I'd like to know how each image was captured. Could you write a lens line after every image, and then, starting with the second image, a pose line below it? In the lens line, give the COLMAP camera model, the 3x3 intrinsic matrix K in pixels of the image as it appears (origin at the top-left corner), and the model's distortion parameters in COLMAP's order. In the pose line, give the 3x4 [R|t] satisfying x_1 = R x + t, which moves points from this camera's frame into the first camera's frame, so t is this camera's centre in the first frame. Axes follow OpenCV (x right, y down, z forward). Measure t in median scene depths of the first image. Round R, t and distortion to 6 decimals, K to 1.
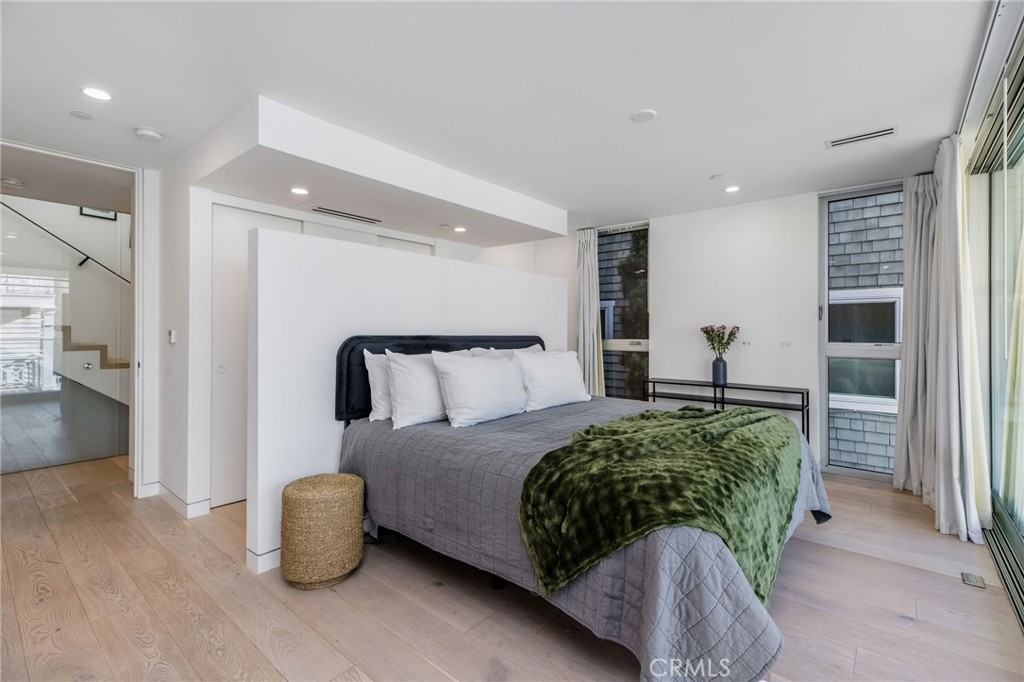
lens RADIAL K [[455.6, 0, 518.6], [0, 455.6, 334.2], [0, 0, 1]] dist [0.001119, -0.000763]
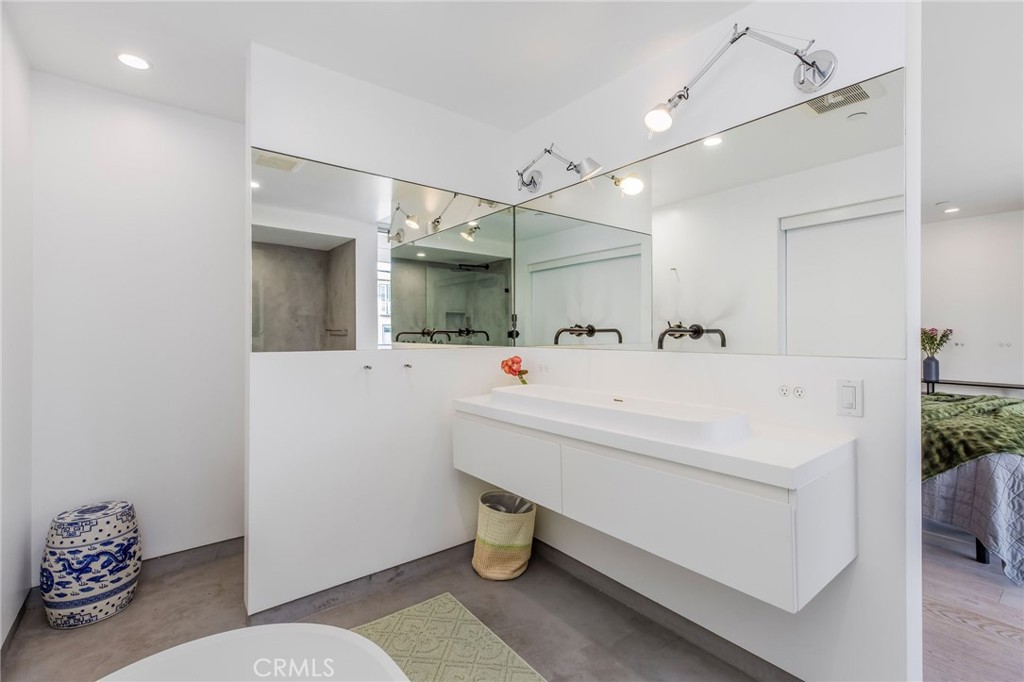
lens RADIAL K [[455.6, 0, 515.0], [0, 455.6, 335.9], [0, 0, 1]] dist [0.001119, -0.000763]
pose [[0.979560, 0.006086, -0.201058, -0.716809], [-0.005281, 0.999976, 0.004542, -0.001062], [0.201081, -0.003387, 0.979569, -0.657891]]
